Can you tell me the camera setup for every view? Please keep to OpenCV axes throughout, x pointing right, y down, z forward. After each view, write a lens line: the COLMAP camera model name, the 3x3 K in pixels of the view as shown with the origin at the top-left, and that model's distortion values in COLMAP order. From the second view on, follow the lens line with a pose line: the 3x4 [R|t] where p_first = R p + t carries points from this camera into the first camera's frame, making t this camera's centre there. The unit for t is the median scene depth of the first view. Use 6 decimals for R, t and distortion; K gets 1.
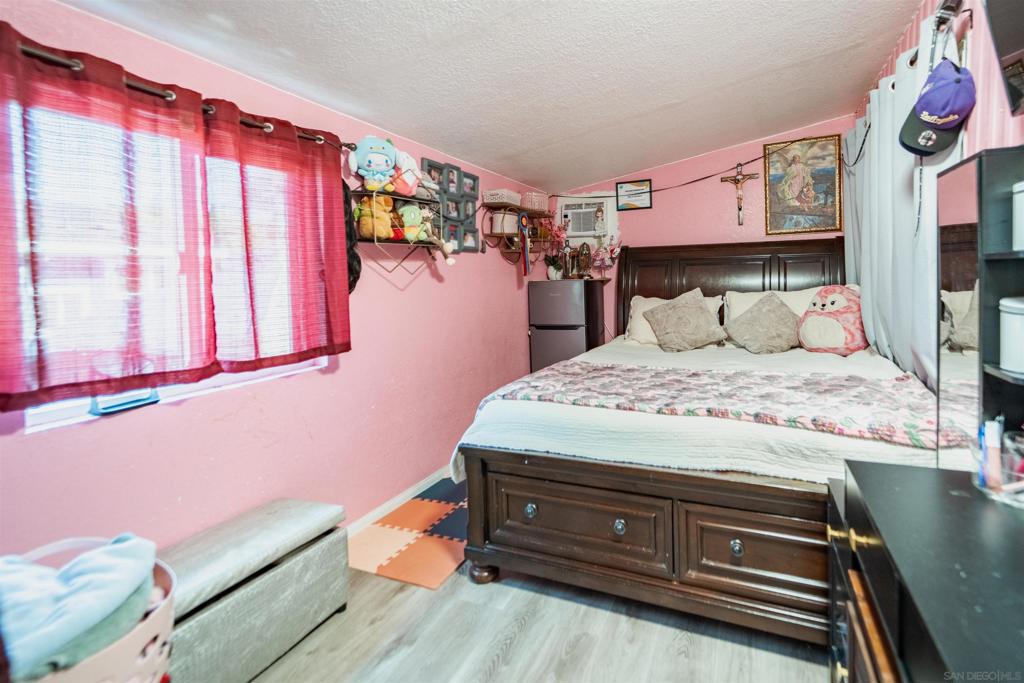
lens RADIAL K [[410.1, 0, 525.8], [0, 410.1, 295.0], [0, 0, 1]] dist [-0.000872, -0.000018]
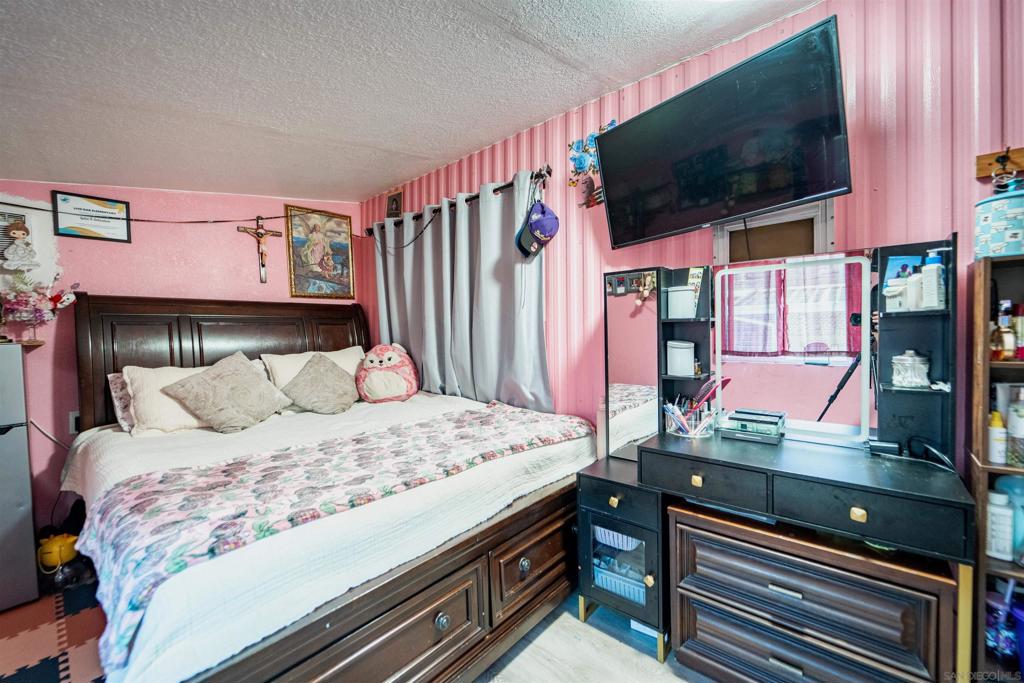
lens RADIAL K [[410.1, 0, 513.3], [0, 410.1, 340.8], [0, 0, 1]] dist [-0.000872, -0.000018]
pose [[0.343638, -0.004683, 0.939091, -0.166823], [0.047540, 0.998792, -0.012416, -0.001266], [-0.937898, 0.048911, 0.343445, 0.170144]]
